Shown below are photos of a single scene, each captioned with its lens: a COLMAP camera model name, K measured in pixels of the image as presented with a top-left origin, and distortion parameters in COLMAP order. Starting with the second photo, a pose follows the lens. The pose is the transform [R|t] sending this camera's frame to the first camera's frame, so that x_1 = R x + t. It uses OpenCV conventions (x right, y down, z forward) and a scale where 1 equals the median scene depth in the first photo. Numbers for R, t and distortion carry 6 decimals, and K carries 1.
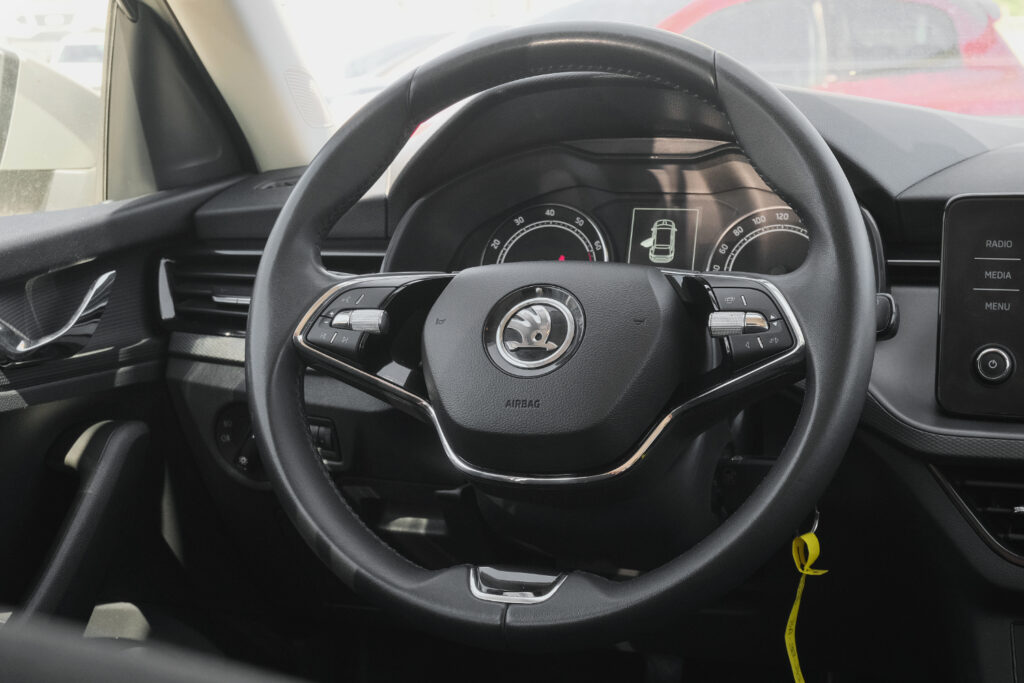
lens RADIAL K [[1601.8, 0, 512.0], [0, 1601.8, 341.5], [0, 0, 1]] dist [-0.066182, -0.027670]
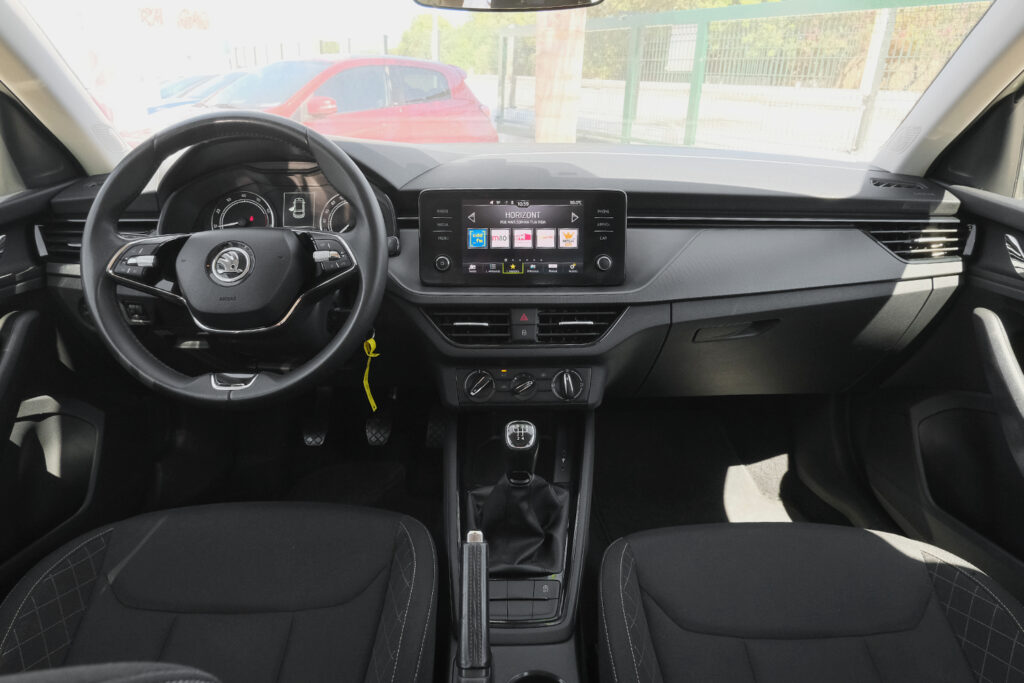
lens RADIAL K [[668.8, 0, 512.0], [0, 668.8, 341.5], [0, 0, 1]] dist [-0.005407, -0.002450]
pose [[0.938697, -0.099392, 0.330105, 0.049192], [0.037162, 0.981131, 0.189737, -0.047816], [-0.342735, -0.165838, 0.924679, 0.018388]]
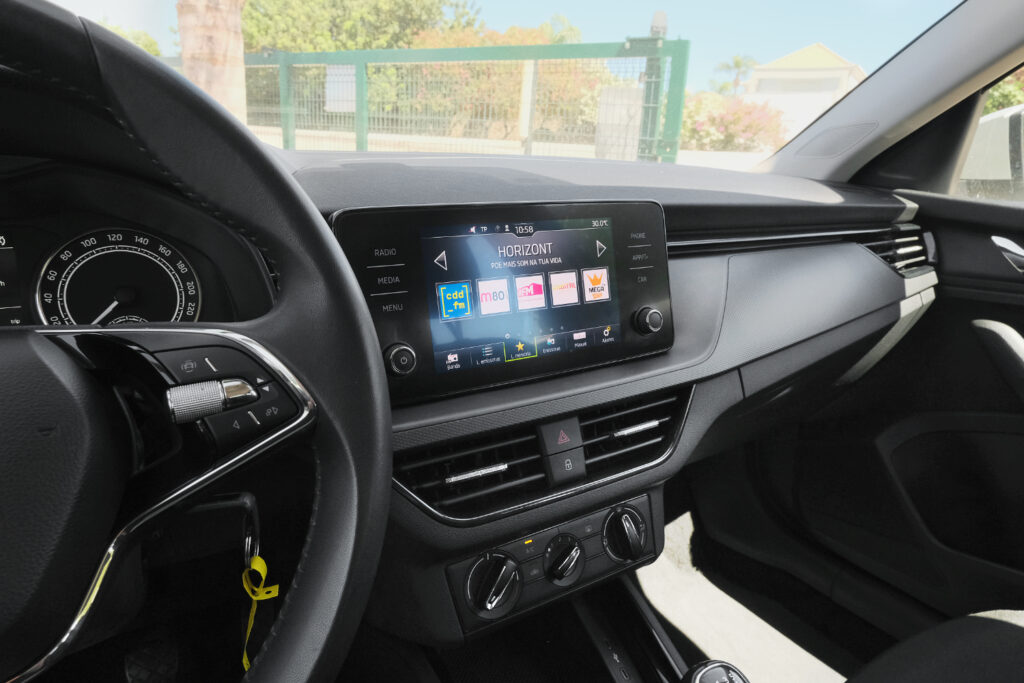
lens RADIAL K [[645.4, 0, 512.5], [0, 645.4, 334.5], [0, 0, 1]] dist [-0.003624, -0.001221]
pose [[0.626273, -0.183419, 0.757720, 0.005523], [0.098909, 0.982769, 0.156146, -0.056886], [-0.773304, -0.022844, 0.633623, 0.546542]]
